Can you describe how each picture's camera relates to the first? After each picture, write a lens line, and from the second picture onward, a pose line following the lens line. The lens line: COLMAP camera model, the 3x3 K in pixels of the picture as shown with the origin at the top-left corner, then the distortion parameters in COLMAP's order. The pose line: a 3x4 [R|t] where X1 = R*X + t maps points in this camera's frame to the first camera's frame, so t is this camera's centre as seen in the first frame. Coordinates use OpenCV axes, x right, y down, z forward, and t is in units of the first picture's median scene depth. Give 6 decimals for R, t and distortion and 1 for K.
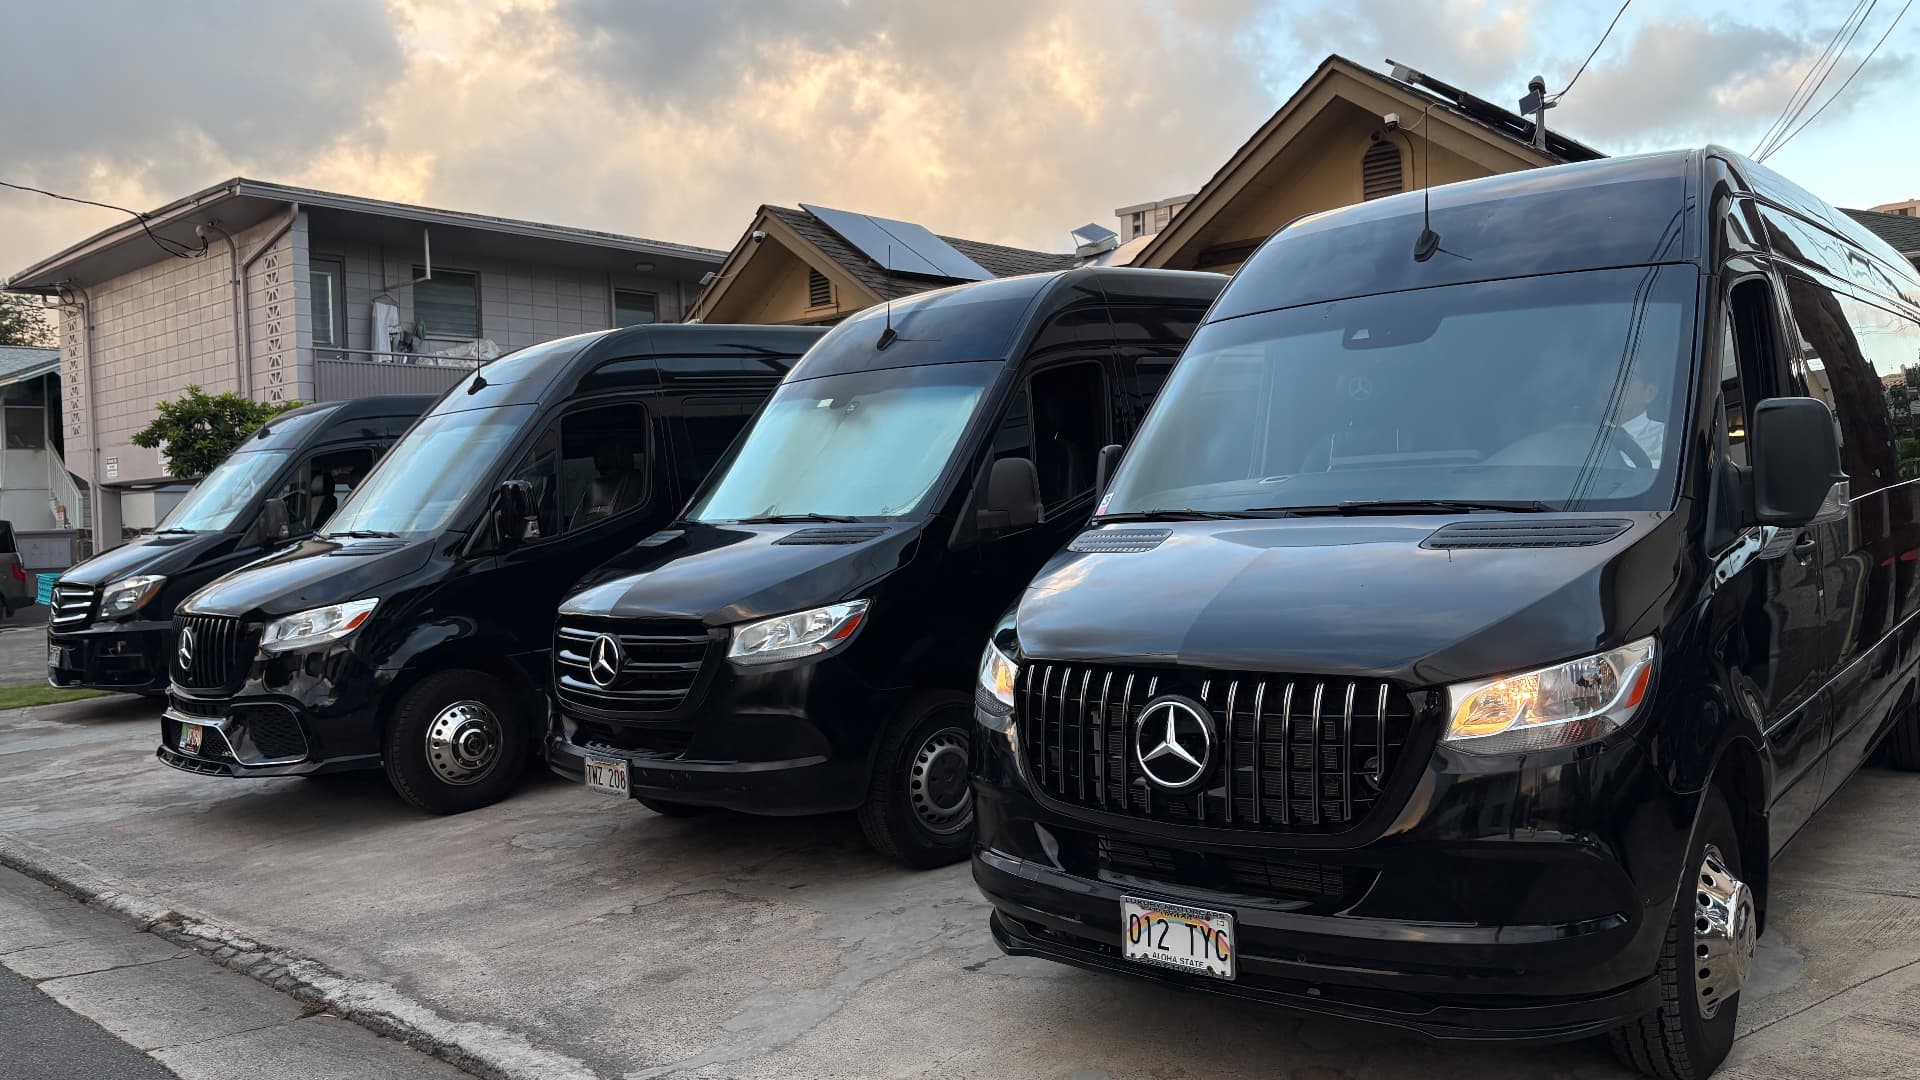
lens RADIAL K [[1366.7, 0, 960.0], [0, 1366.7, 540.0], [0, 0, 1]] dist [0.000516, 0.000137]
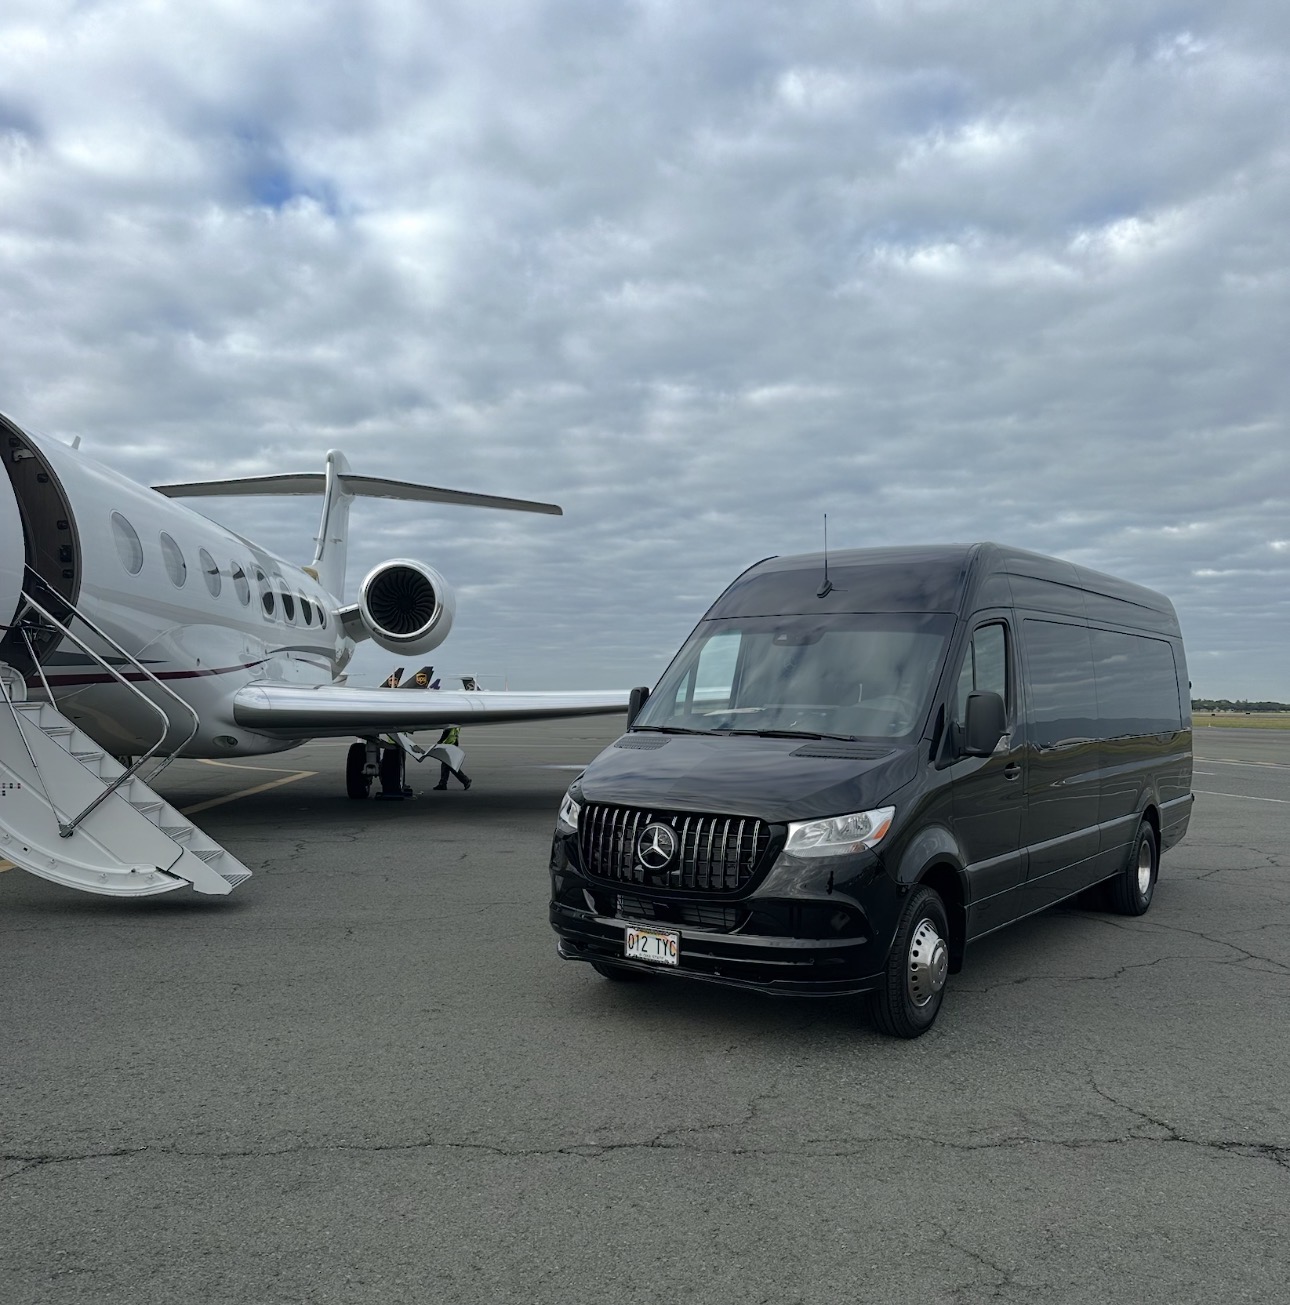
lens RADIAL K [[1207.7, 0, 645.0], [0, 1207.7, 652.5], [0, 0, 1]] dist [0.001292, 0.002033]
pose [[0.994820, 0.066547, 0.076838, -0.013032], [-0.060902, 0.995426, -0.073610, -0.001878], [-0.081385, 0.068550, 0.994323, -0.755445]]
